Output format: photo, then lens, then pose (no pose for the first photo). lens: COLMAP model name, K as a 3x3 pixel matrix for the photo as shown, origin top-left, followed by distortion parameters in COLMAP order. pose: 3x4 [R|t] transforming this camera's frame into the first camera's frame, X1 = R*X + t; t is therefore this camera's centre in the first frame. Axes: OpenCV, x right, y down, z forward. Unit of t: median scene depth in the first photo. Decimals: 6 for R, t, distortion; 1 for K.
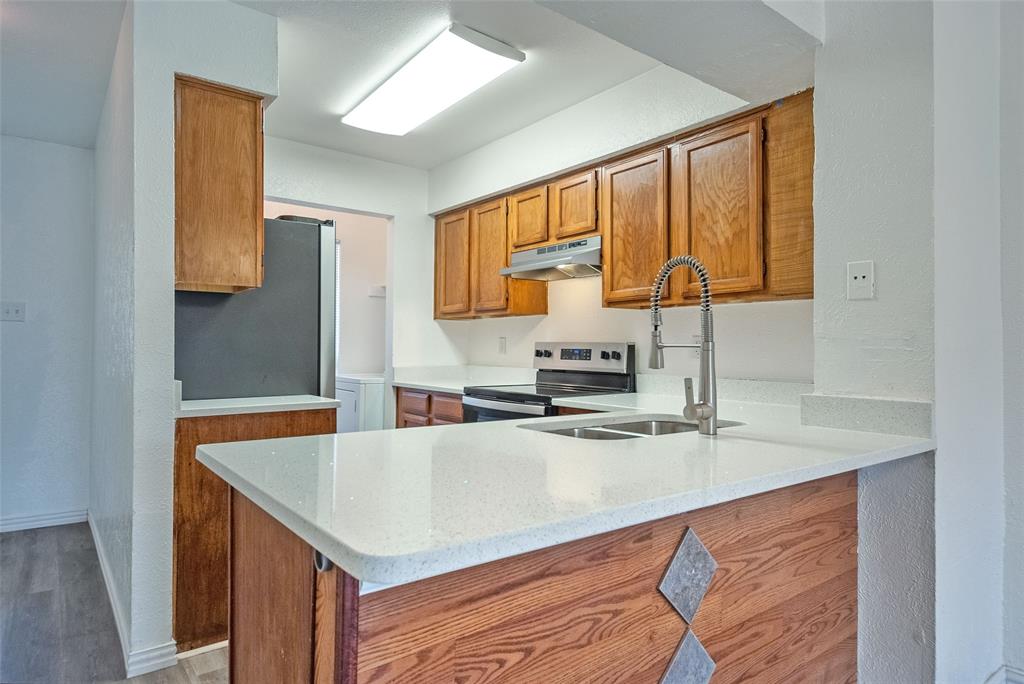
lens RADIAL K [[592.0, 0, 508.4], [0, 592.0, 339.0], [0, 0, 1]] dist [0.026460, -0.006369]
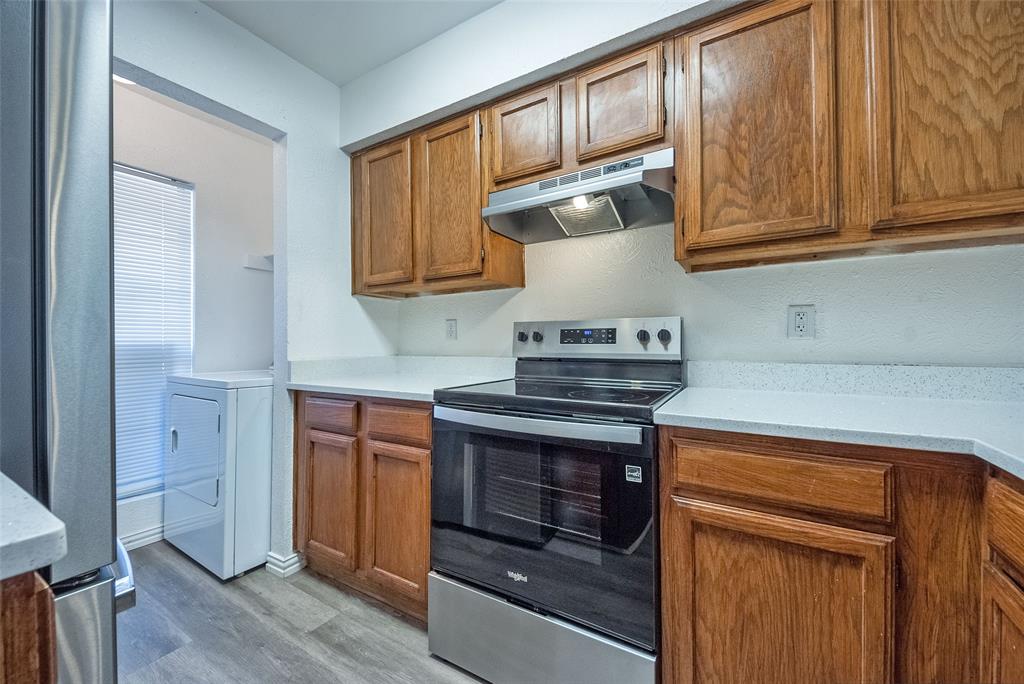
lens RADIAL K [[374.6, 0, 540.6], [0, 374.6, 344.7], [0, 0, 1]] dist [0.002779, -0.003541]
pose [[0.914346, -0.013933, 0.404695, -0.176714], [0.006055, 0.999767, 0.020739, 0.036992], [-0.404889, -0.016512, 0.914217, 0.839846]]
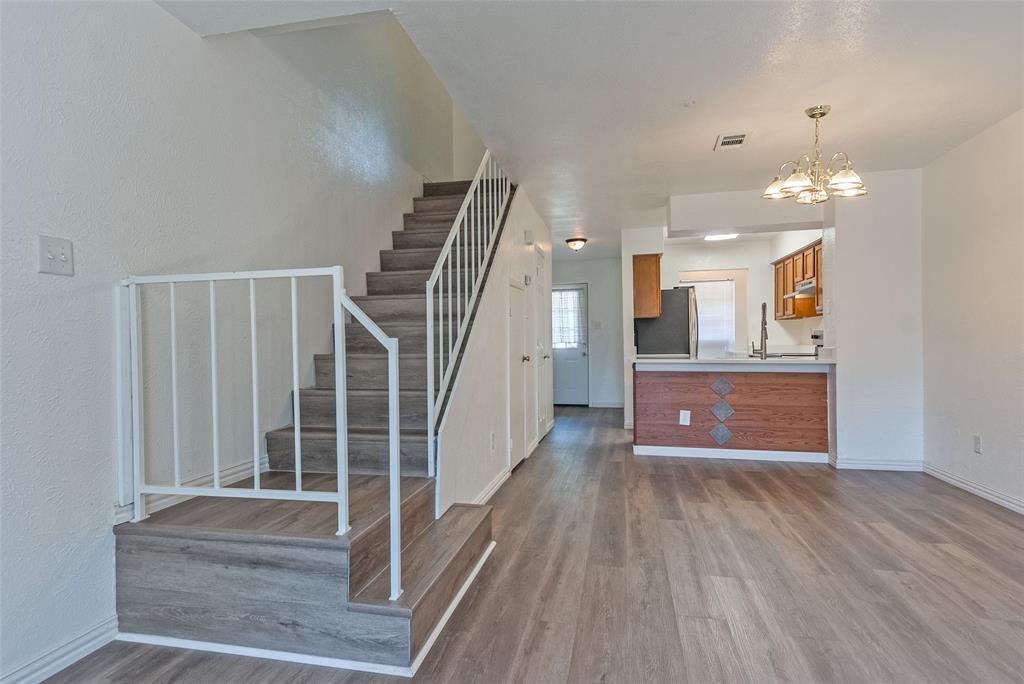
lens RADIAL K [[555.9, 0, 487.4], [0, 555.9, 348.0], [0, 0, 1]] dist [0.020027, -0.000281]
pose [[0.628334, -0.006217, -0.777919, 1.177974], [0.027374, 0.999525, 0.014123, 0.010097], [0.777462, -0.030169, 0.628206, -1.400053]]
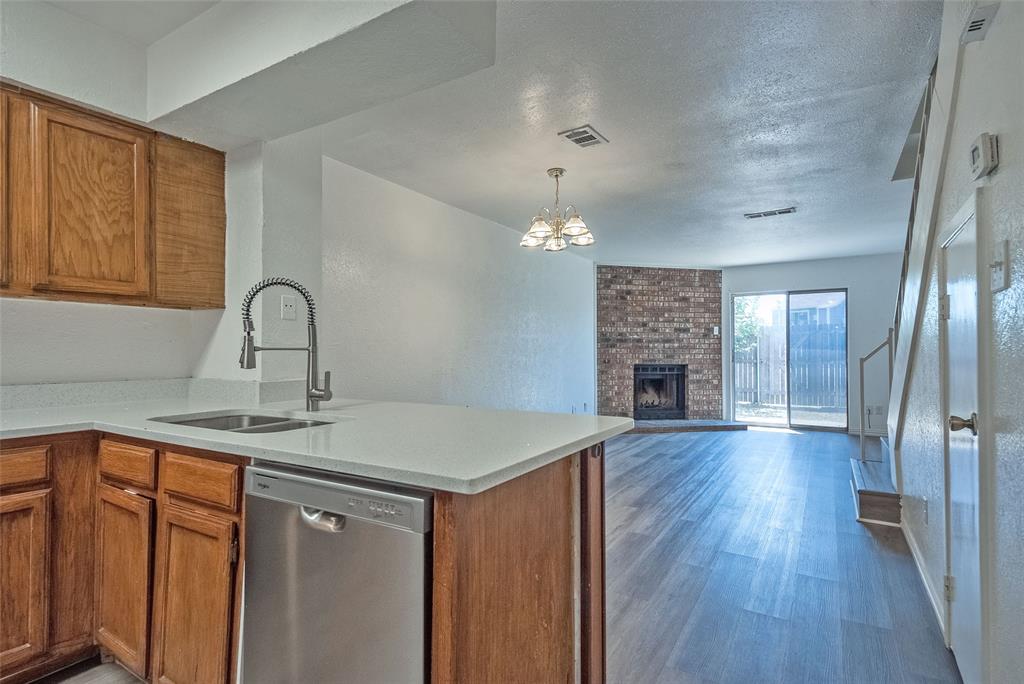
lens RADIAL K [[507.8, 0, 505.3], [0, 507.8, 345.5], [0, 0, 1]] dist [0.034182, -0.016471]
pose [[-0.348561, 0.002247, 0.937284, -0.652869], [-0.017555, 0.999806, -0.008925, 0.003561], [-0.937122, -0.019565, -0.348454, 0.673234]]
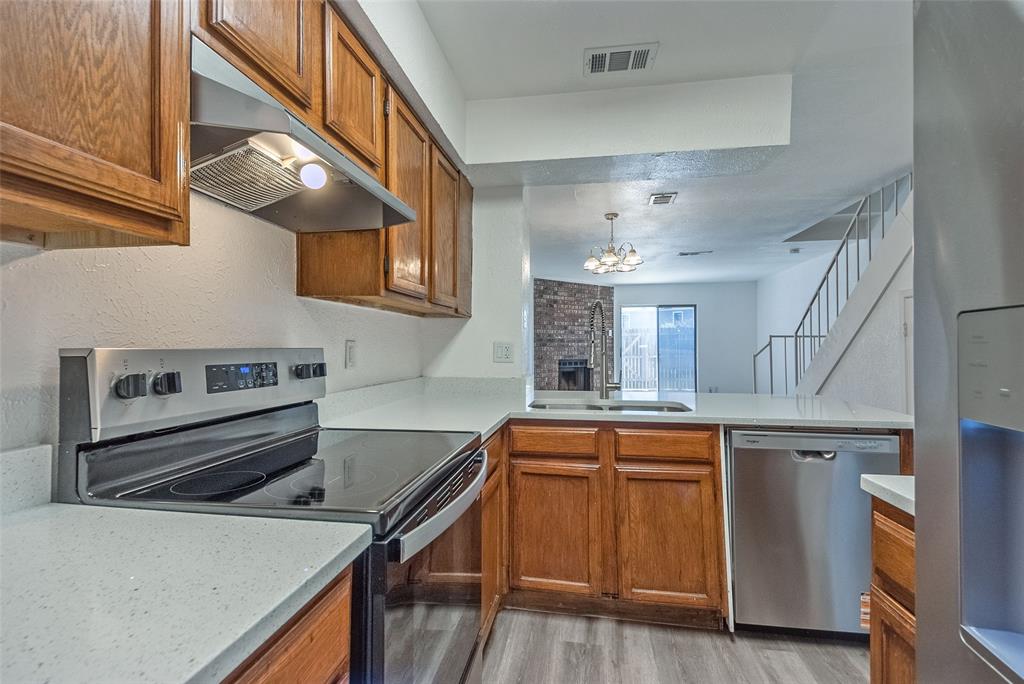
lens RADIAL K [[477.0, 0, 498.8], [0, 477.0, 335.9], [0, 0, 1]] dist [0.021254, 0.000098]
pose [[-0.679033, 0.008835, 0.734055, -0.382673], [-0.016717, 0.999482, -0.027493, 0.004105], [-0.733917, -0.030940, -0.678534, 1.543794]]
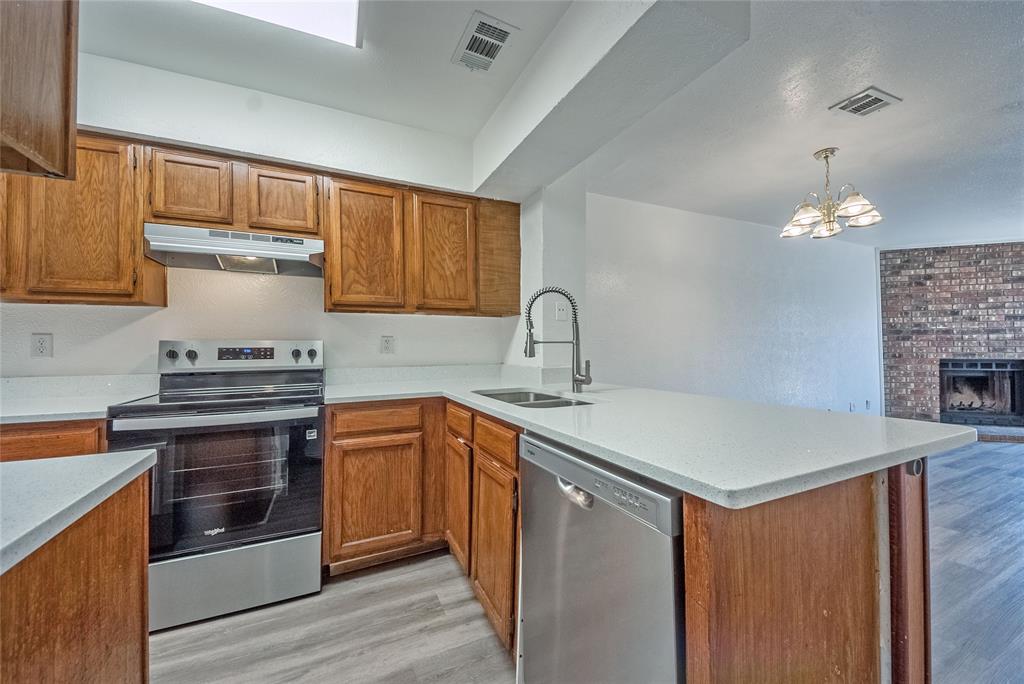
lens RADIAL K [[386.4, 0, 505.4], [0, 386.4, 340.1], [0, 0, 1]] dist [0.012822, -0.009251]
pose [[0.224304, 0.012379, 0.974441, -0.552129], [-0.006104, 0.999918, -0.011298, 0.012660], [-0.974500, -0.003414, 0.224361, 0.644739]]
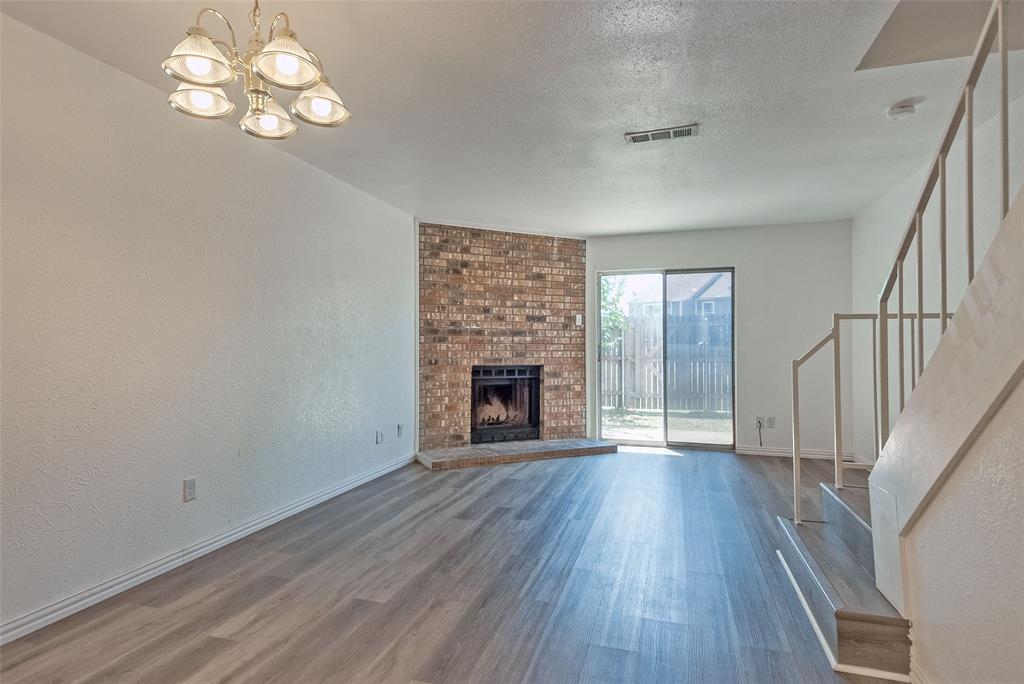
lens RADIAL K [[555.9, 0, 487.4], [0, 555.9, 337.3], [0, 0, 1]] dist [0.020027, -0.000281]
pose [[-0.559606, 0.002973, 0.828753, -0.105524], [-0.018056, 0.999712, -0.015778, -0.008374], [-0.828562, -0.023793, -0.559392, 0.196180]]
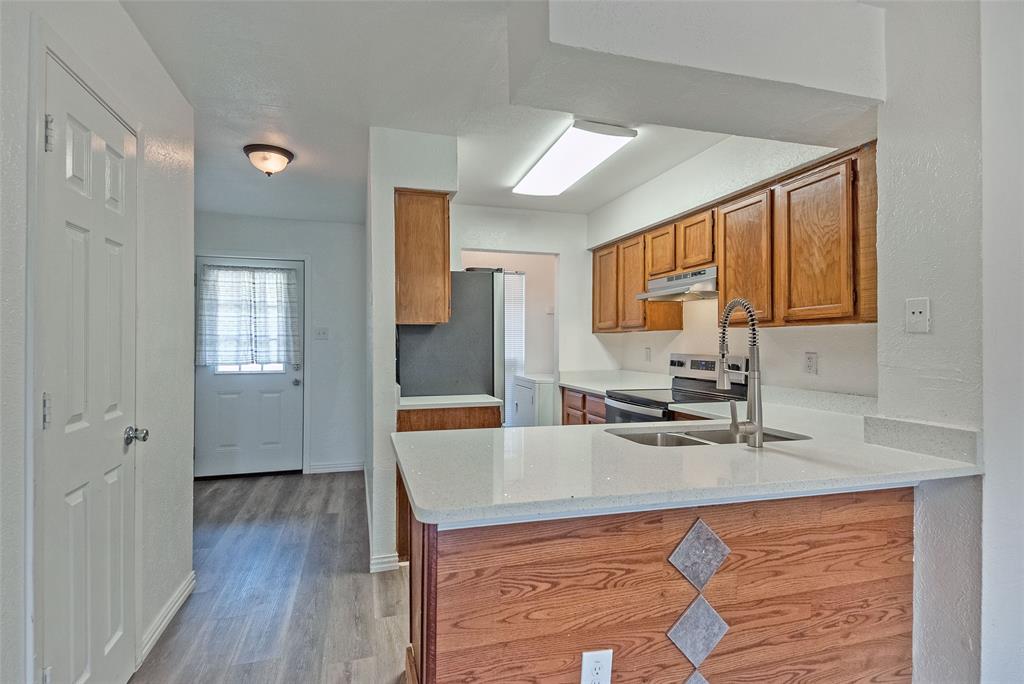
lens RADIAL K [[507.8, 0, 509.5], [0, 507.8, 337.9], [0, 0, 1]] dist [0.034182, -0.016471]
pose [[0.935117, -0.008572, -0.354235, 0.159191], [0.009867, 0.999950, 0.001848, -0.047206], [0.354201, -0.005223, 0.935155, -0.111388]]
